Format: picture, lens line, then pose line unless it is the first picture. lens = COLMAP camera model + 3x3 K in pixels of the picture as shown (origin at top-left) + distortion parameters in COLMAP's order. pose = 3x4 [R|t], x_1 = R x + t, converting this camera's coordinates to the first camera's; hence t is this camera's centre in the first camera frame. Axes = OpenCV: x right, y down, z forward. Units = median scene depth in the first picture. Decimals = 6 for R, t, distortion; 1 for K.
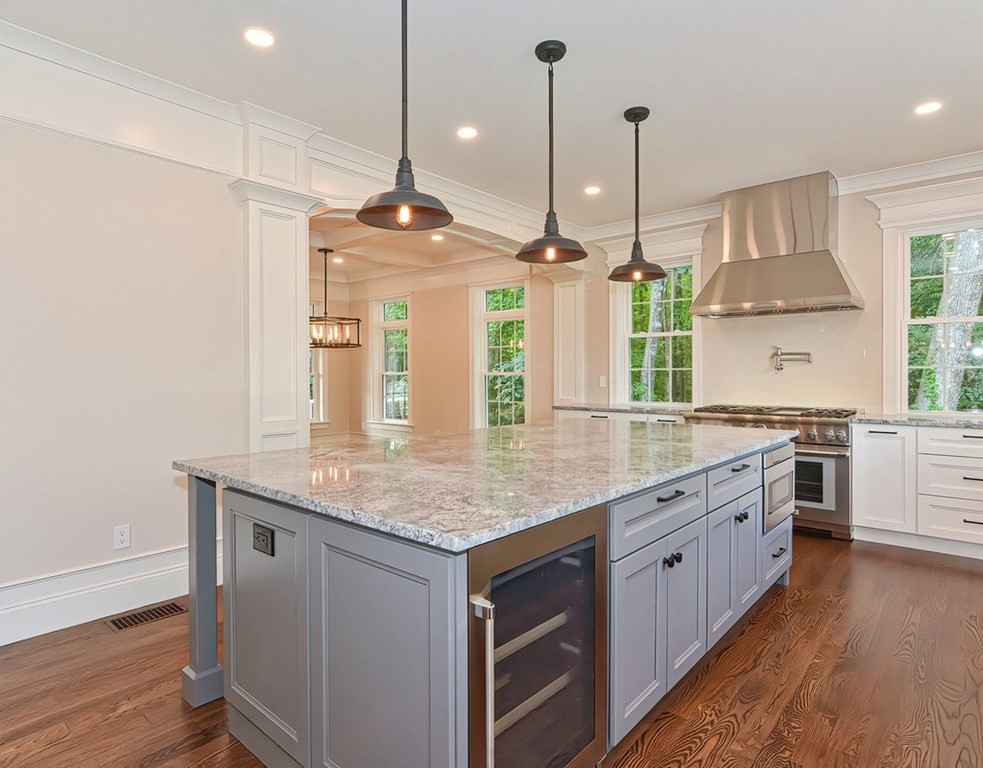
lens RADIAL K [[563.0, 0, 479.2], [0, 563.0, 379.1], [0, 0, 1]] dist [-0.020797, 0.009771]
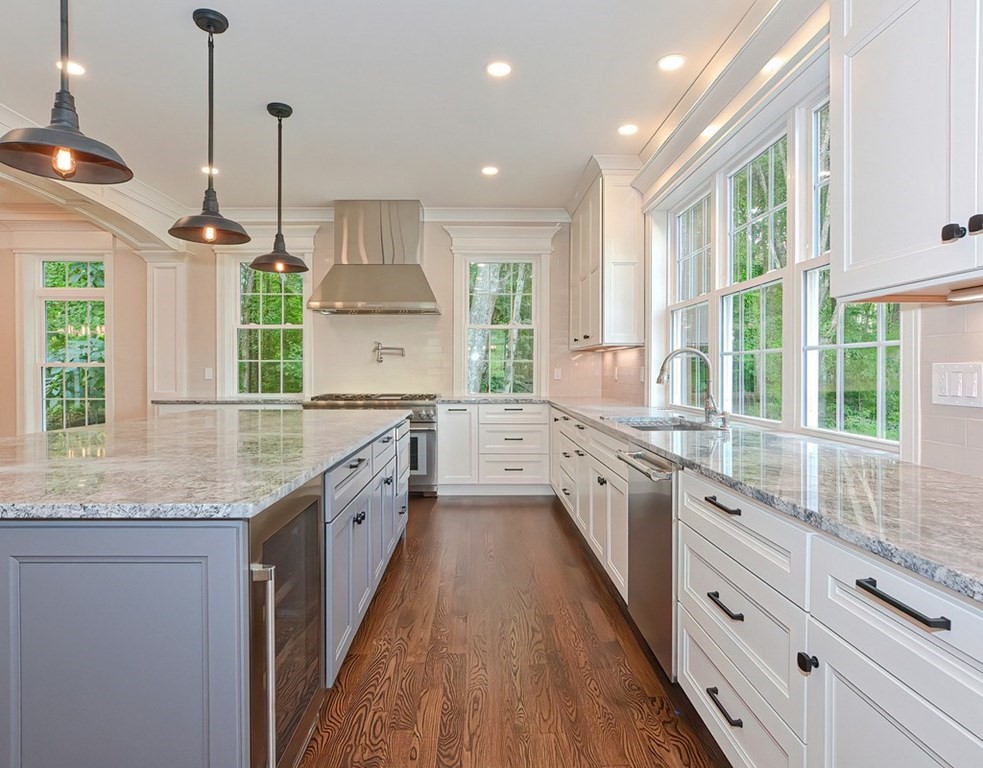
lens RADIAL K [[563.0, 0, 479.2], [0, 563.0, 379.1], [0, 0, 1]] dist [-0.020797, 0.009771]
pose [[0.744523, -0.008023, 0.667549, -0.121669], [0.003465, 0.999961, 0.008153, 0.013737], [-0.667588, -0.003757, 0.744521, -0.012952]]
